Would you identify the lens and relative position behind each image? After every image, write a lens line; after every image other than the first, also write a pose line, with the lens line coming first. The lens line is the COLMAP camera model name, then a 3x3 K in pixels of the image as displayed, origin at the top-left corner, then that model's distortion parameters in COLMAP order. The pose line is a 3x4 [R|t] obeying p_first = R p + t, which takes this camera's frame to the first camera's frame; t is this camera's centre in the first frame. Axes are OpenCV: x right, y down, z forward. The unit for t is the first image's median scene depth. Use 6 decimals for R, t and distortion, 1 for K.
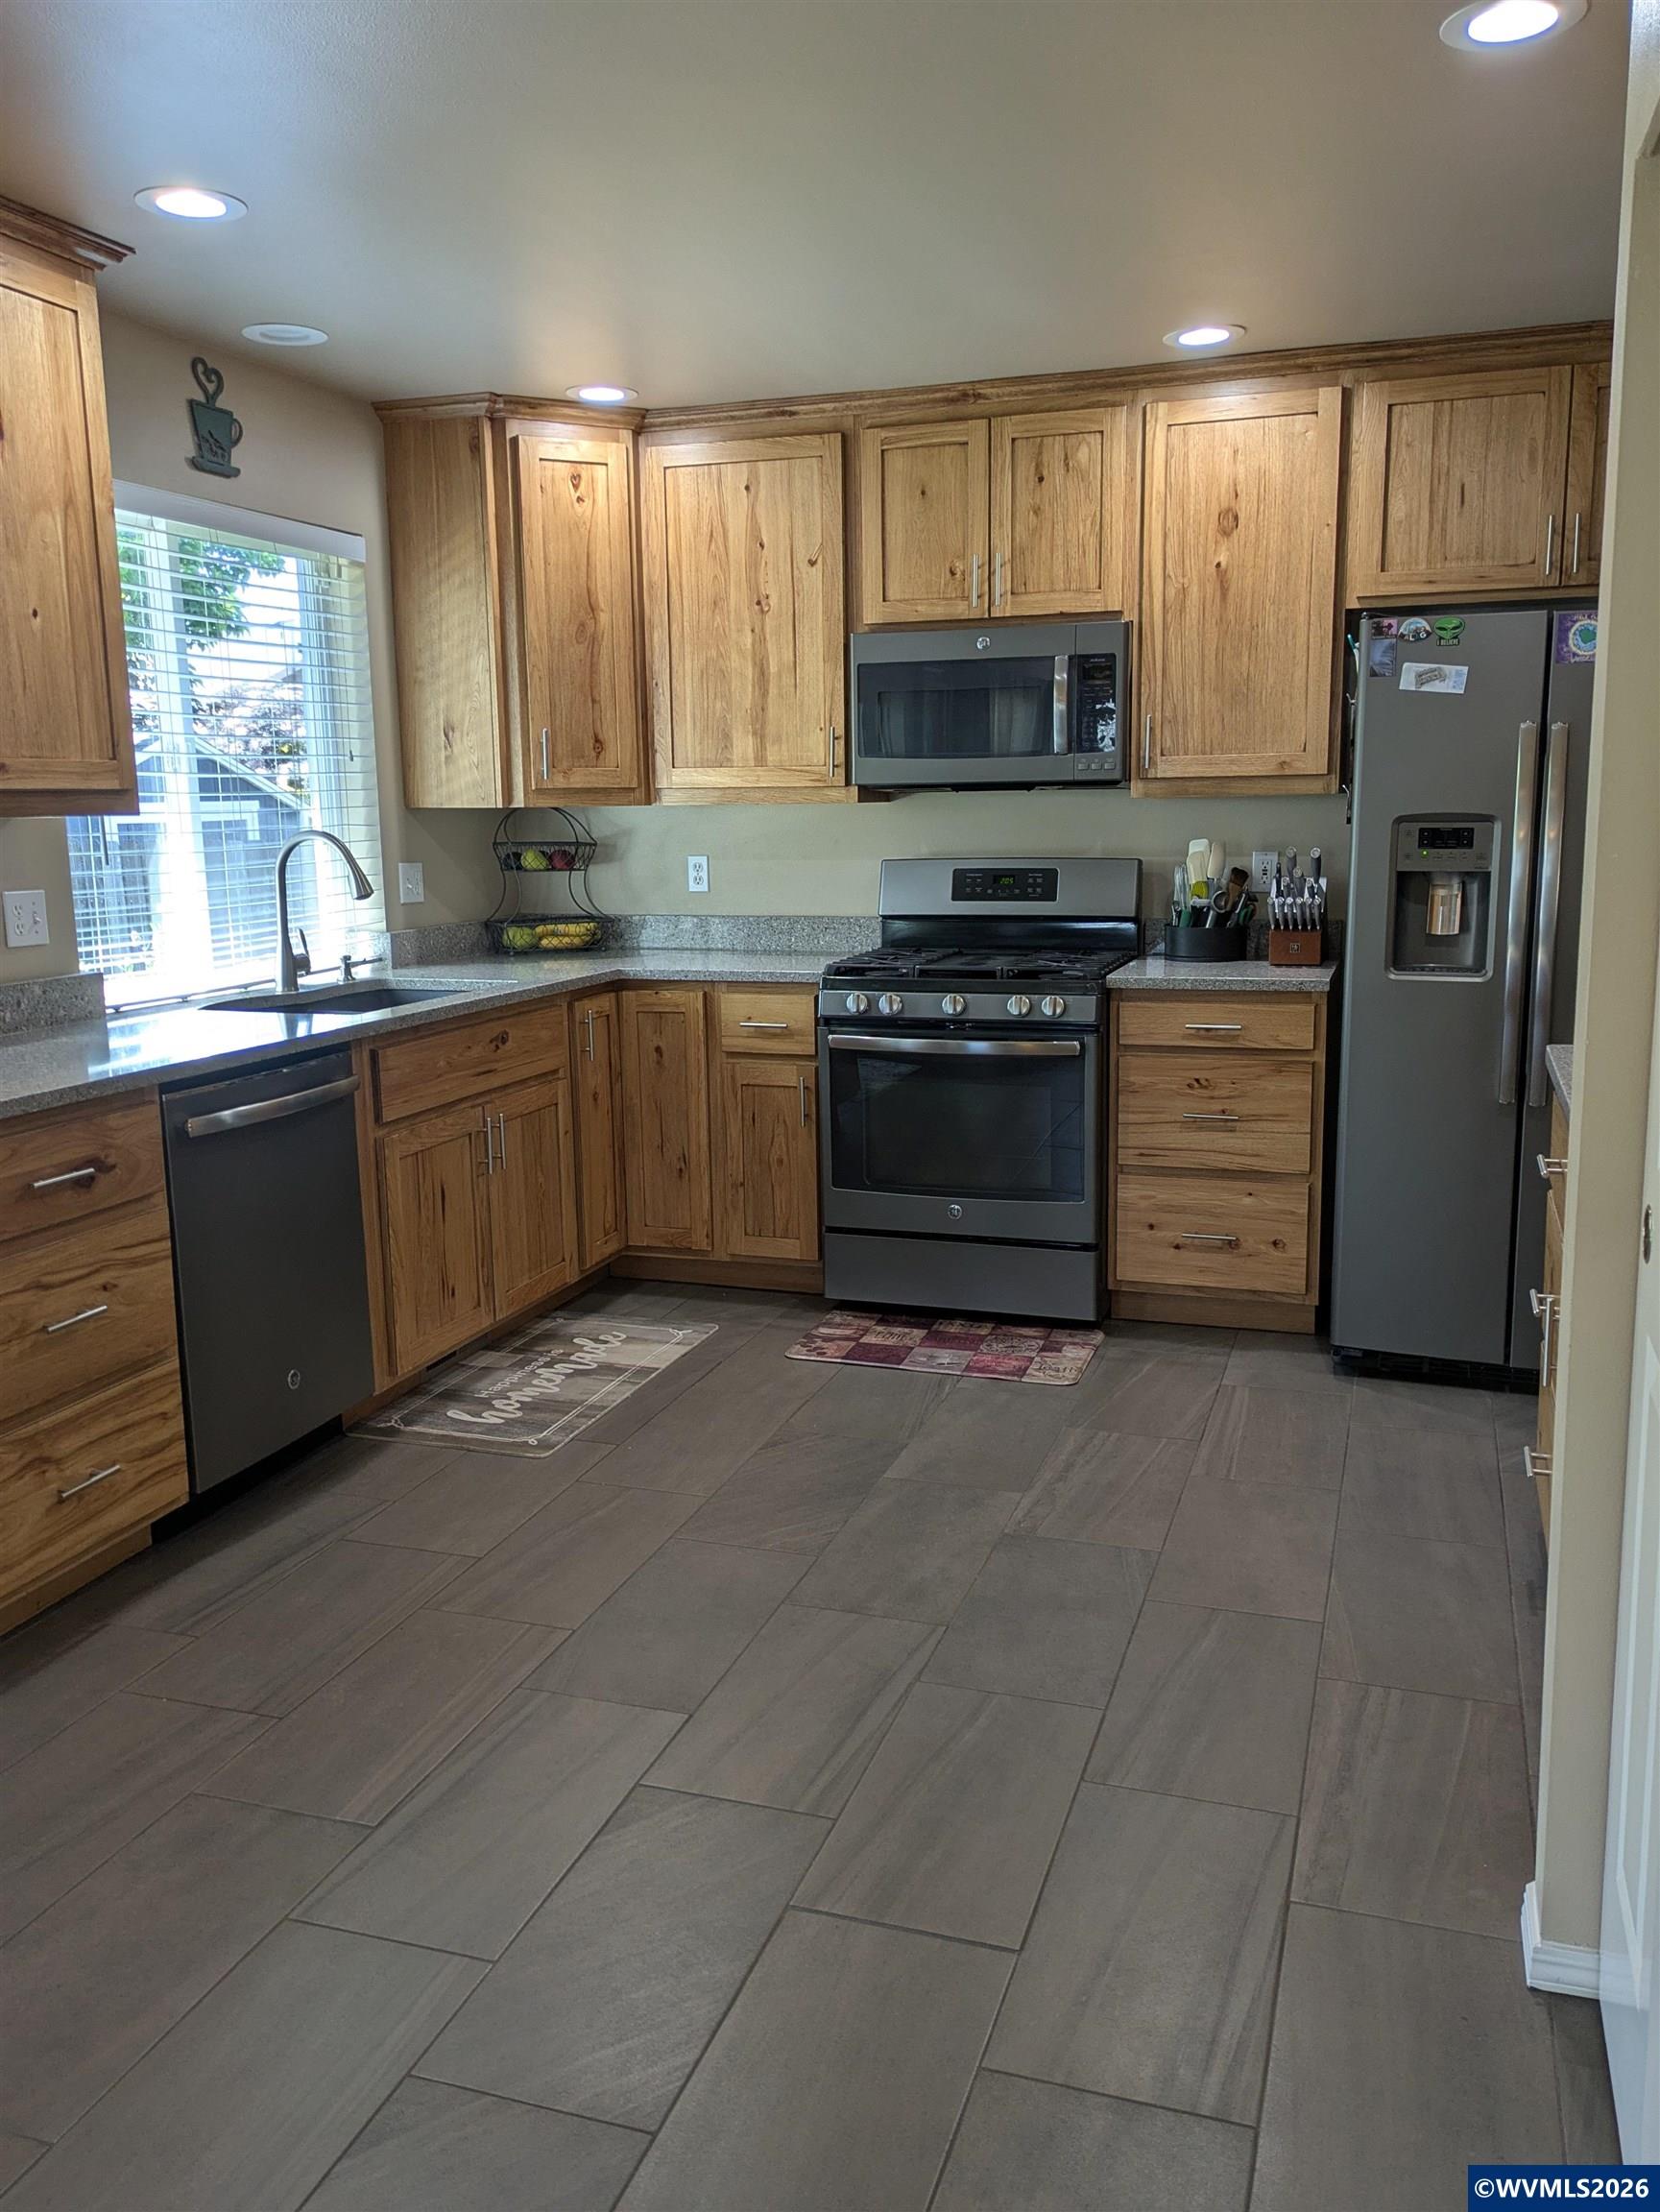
lens RADIAL K [[1765.1, 0, 830.0], [0, 1765.1, 1106.0], [0, 0, 1]] dist [0.057314, -0.058877]
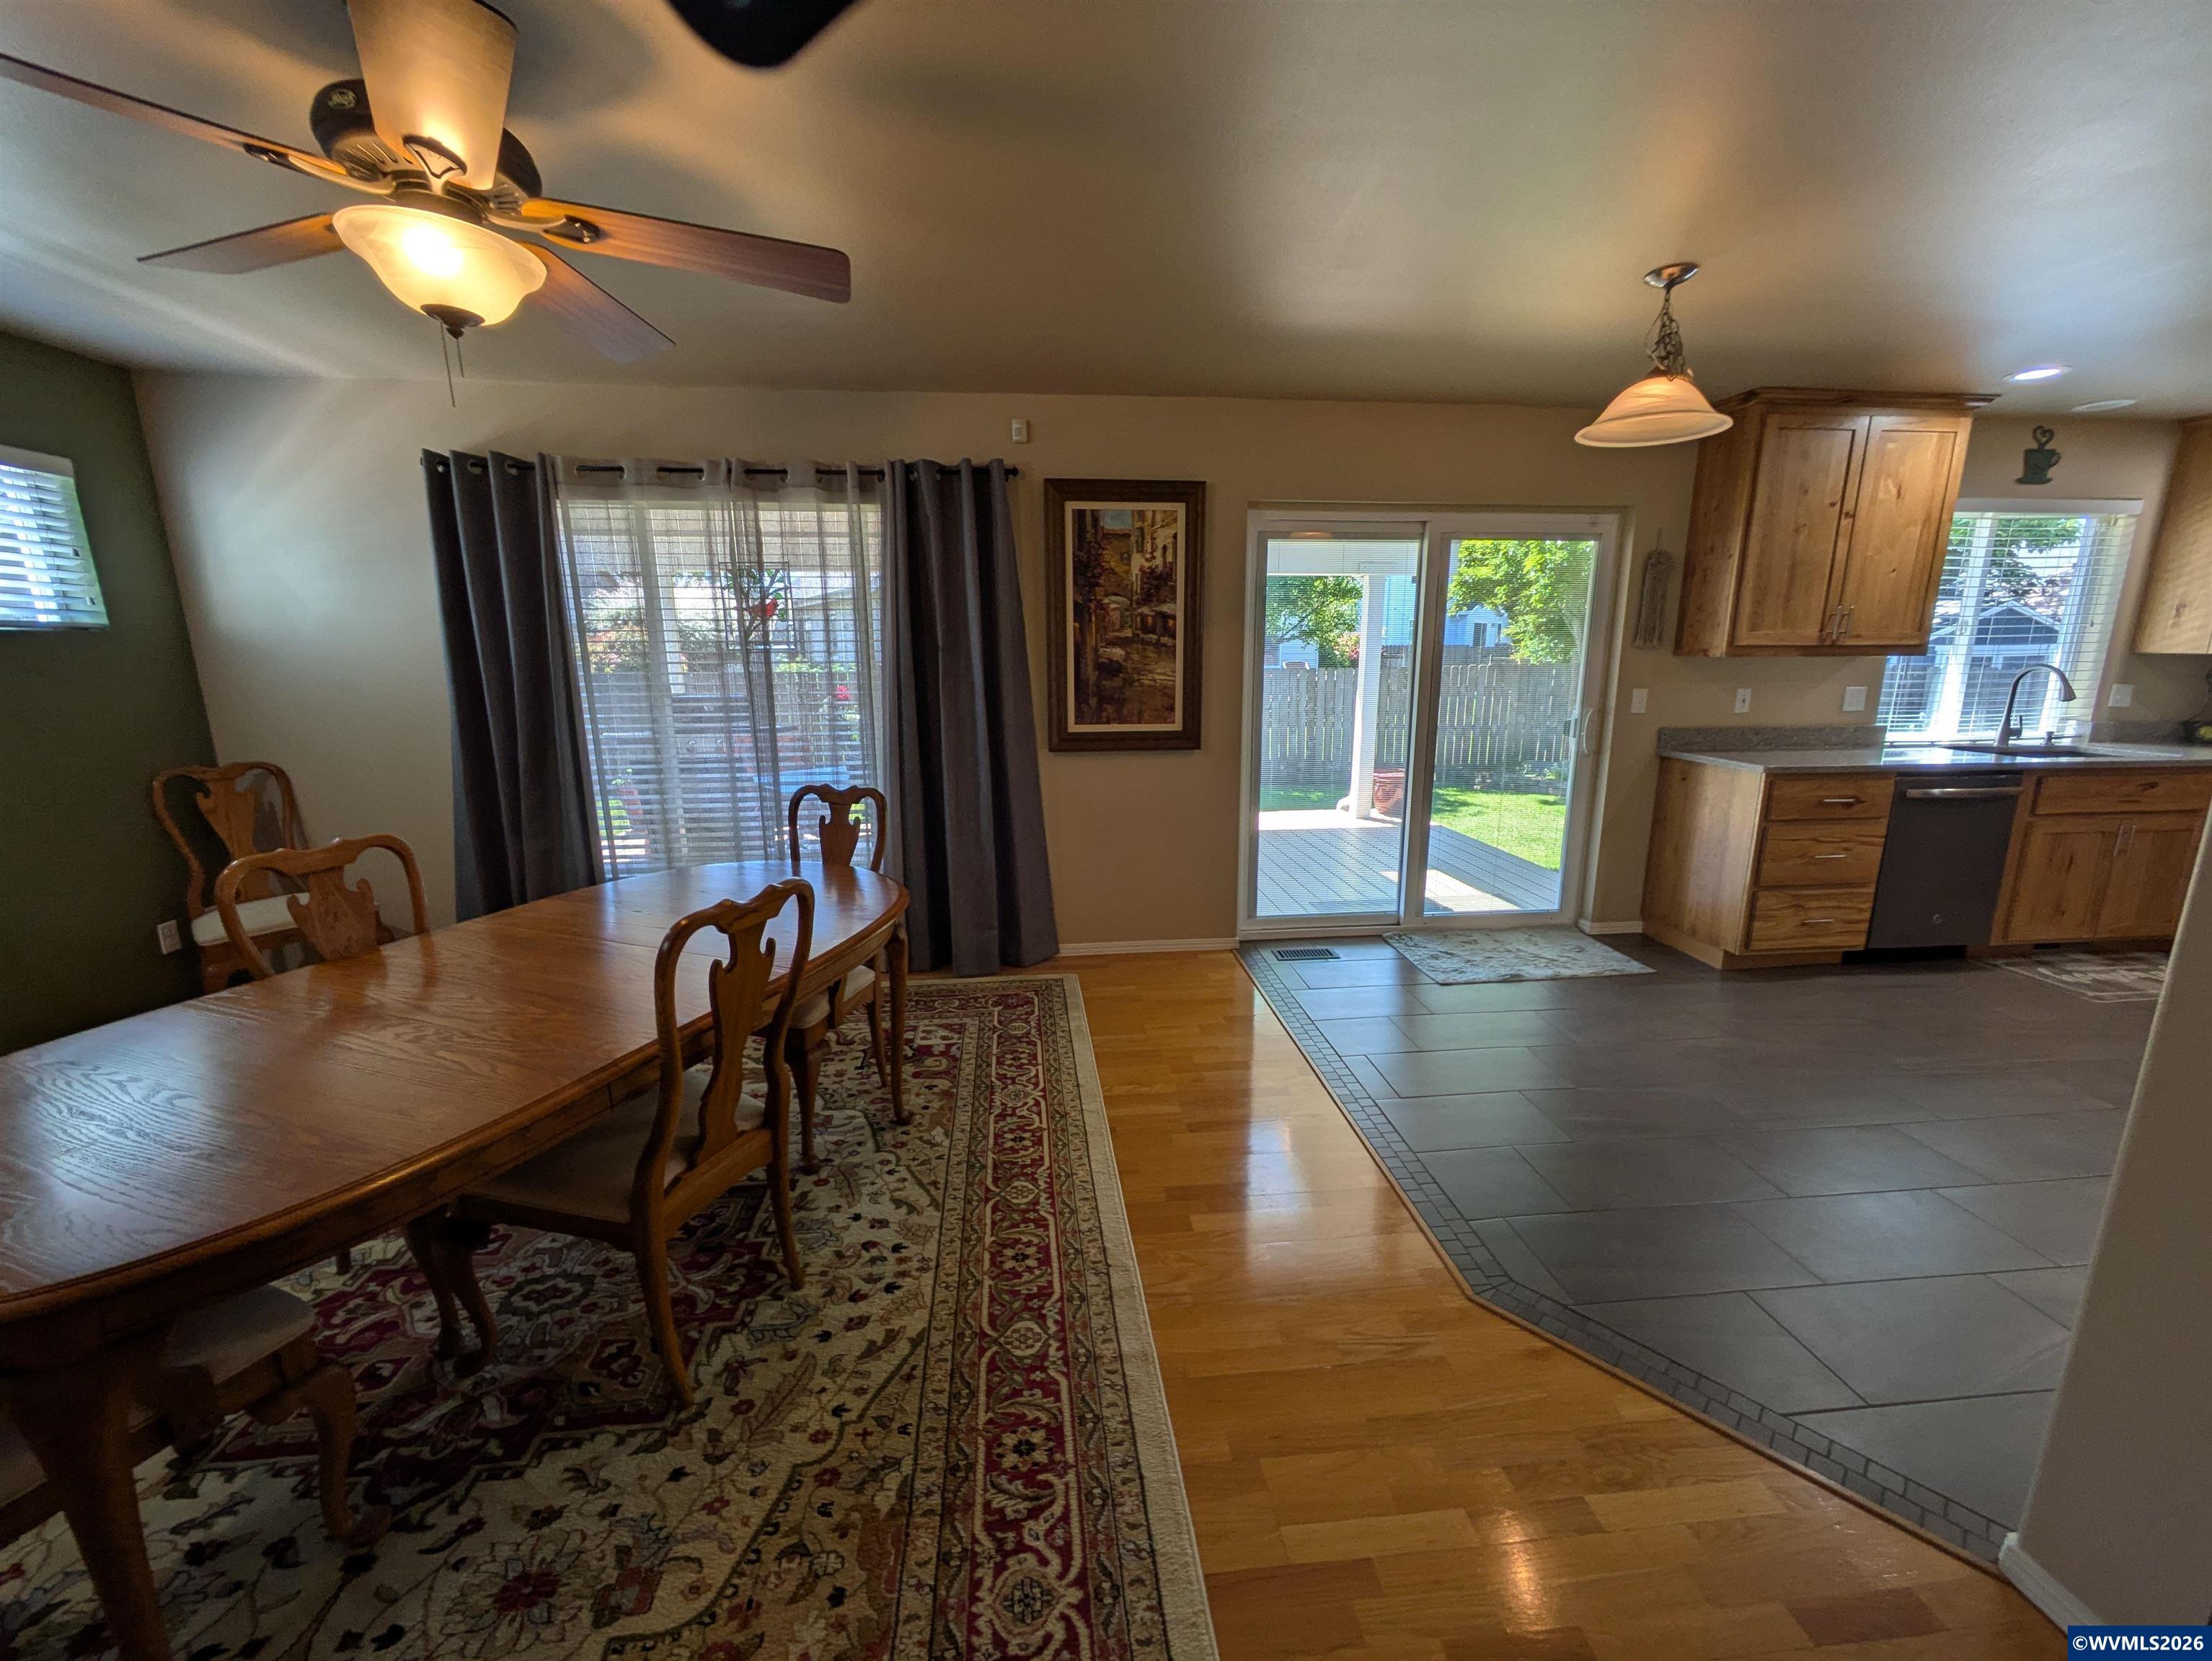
lens RADIAL K [[871.1, 0, 1114.3], [0, 871.1, 830.7], [0, 0, 1]] dist [-0.002593, 0.001989]
pose [[0.416622, 0.200513, -0.886691, 0.157105], [-0.157954, 0.976503, 0.146606, 0.040563], [0.895253, 0.078977, 0.438504, -0.294252]]
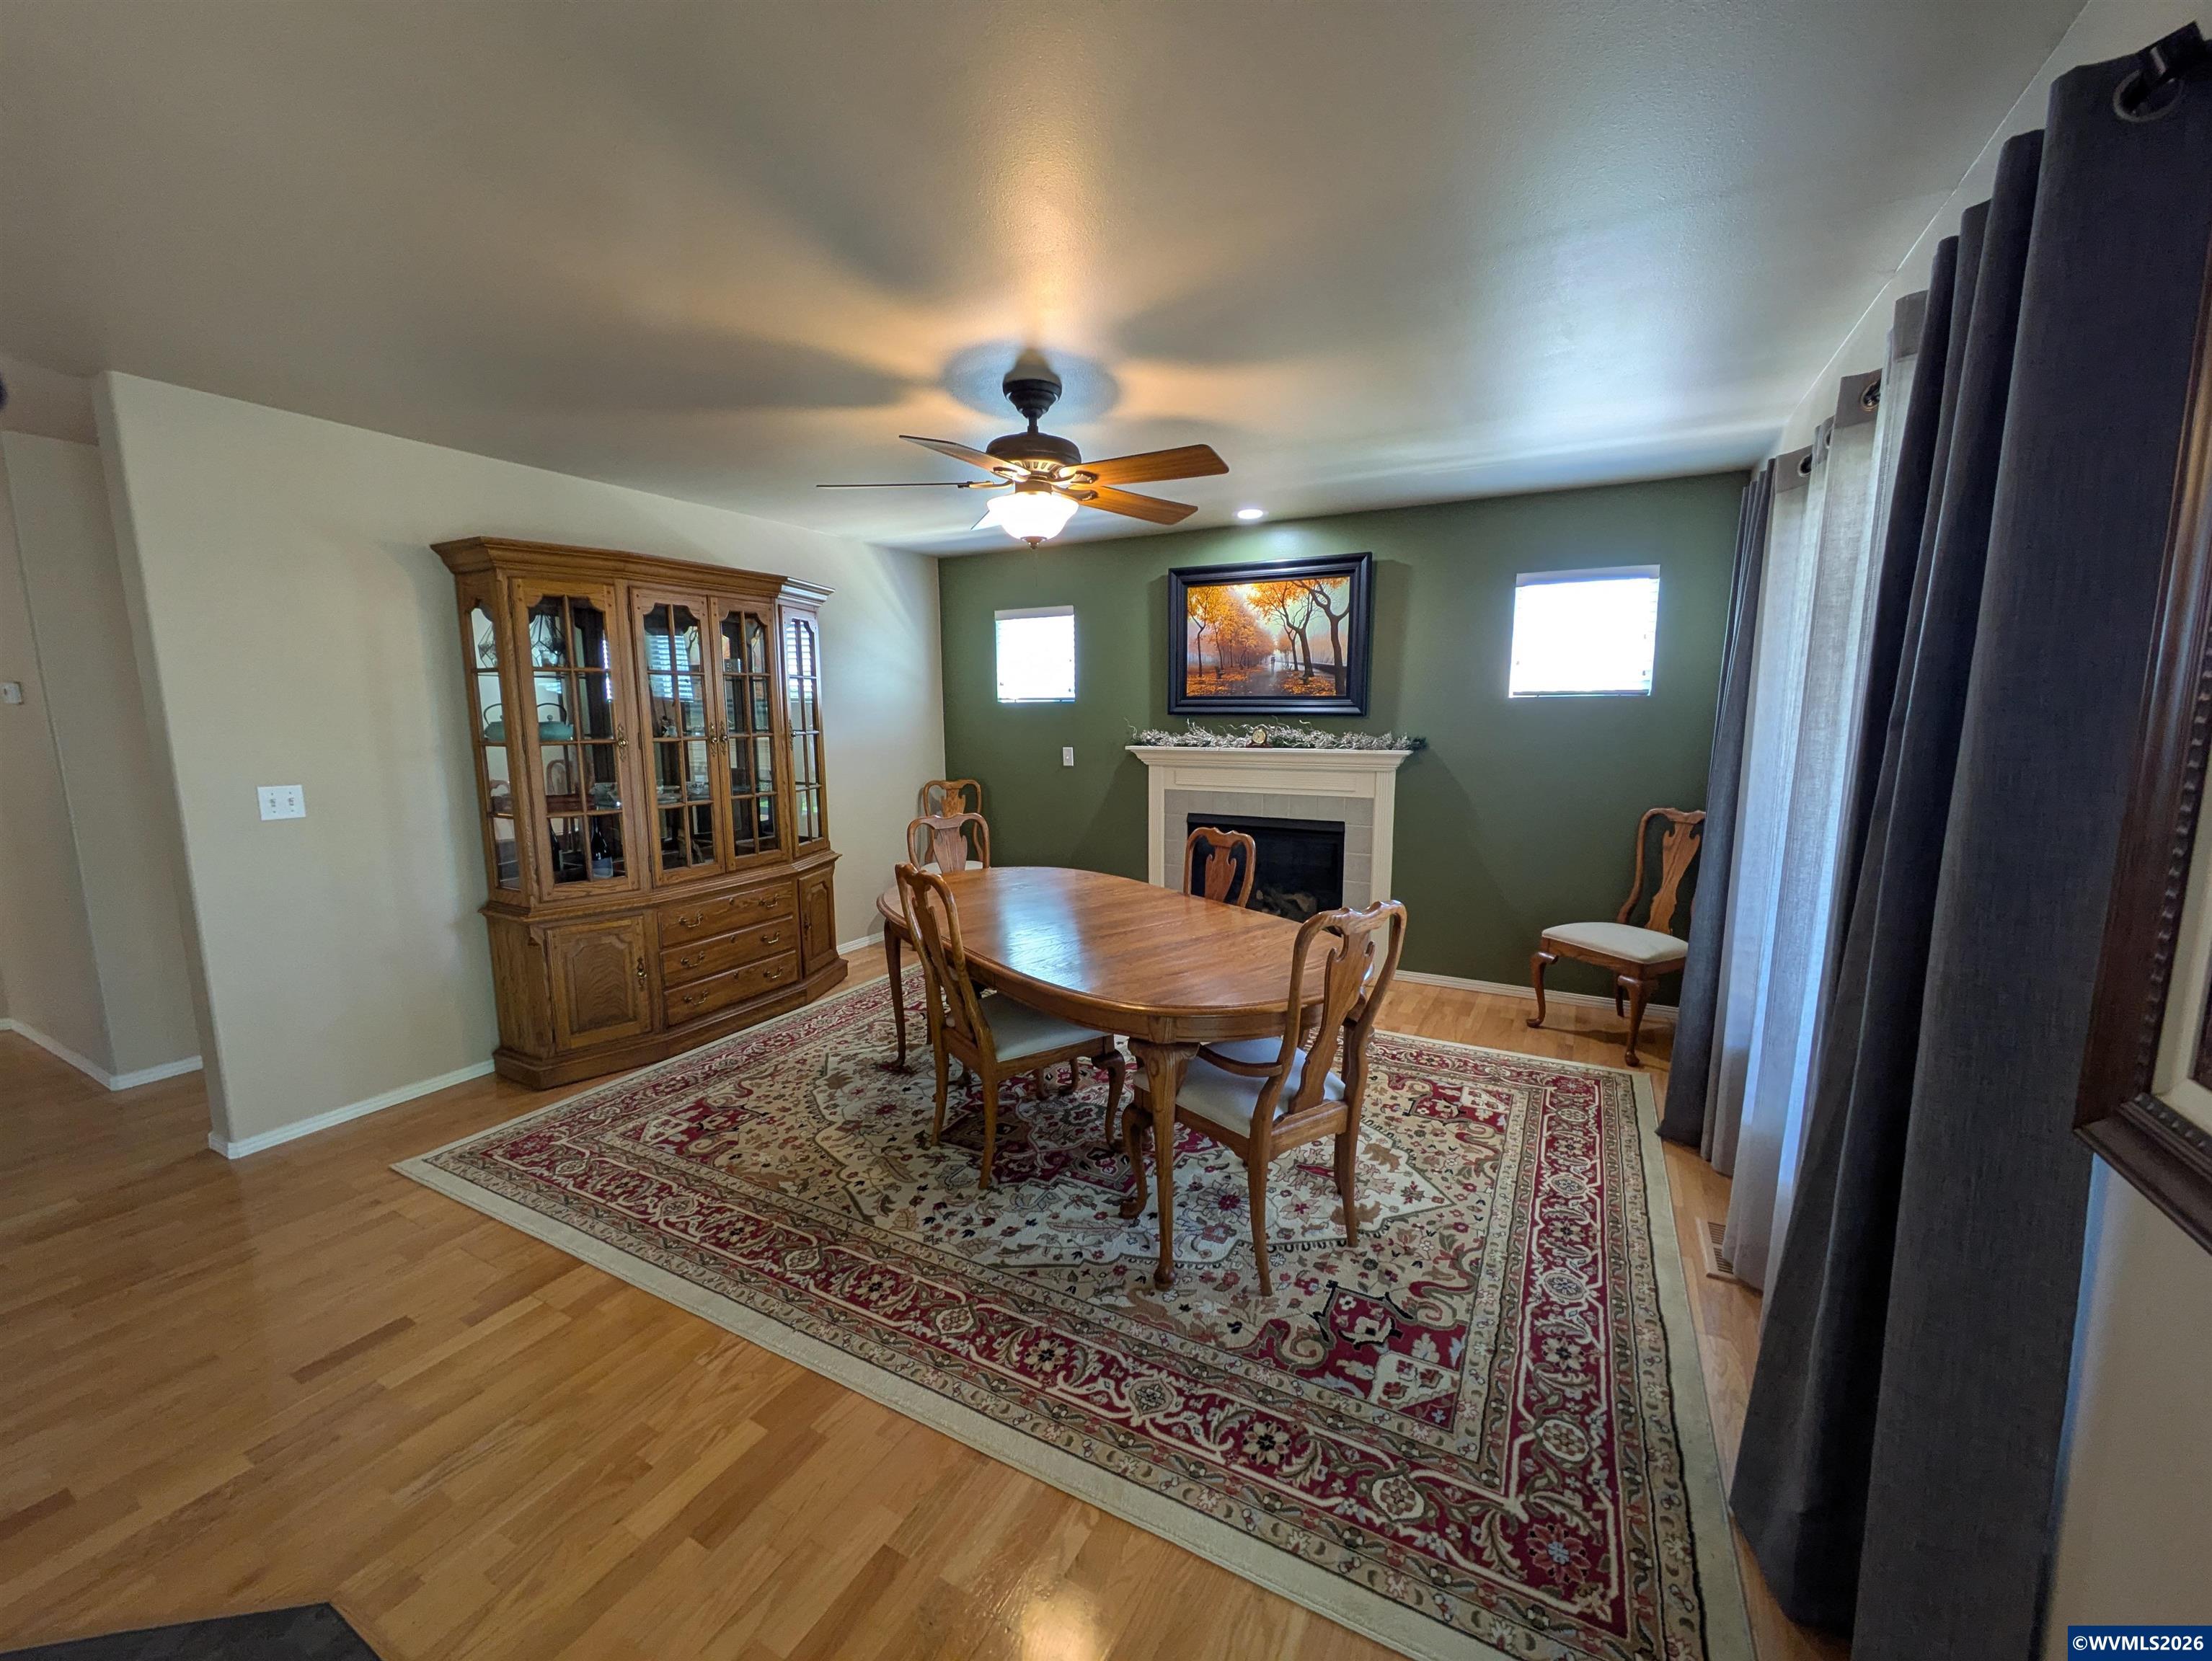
lens RADIAL K [[871.1, 0, 1114.3], [0, 871.1, 830.7], [0, 0, 1]] dist [-0.002593, 0.001989]
pose [[-0.984872, -0.005082, 0.173207, -0.433294], [0.048679, 0.951203, 0.304701, -0.049197], [-0.166304, 0.308523, -0.936567, 0.229735]]
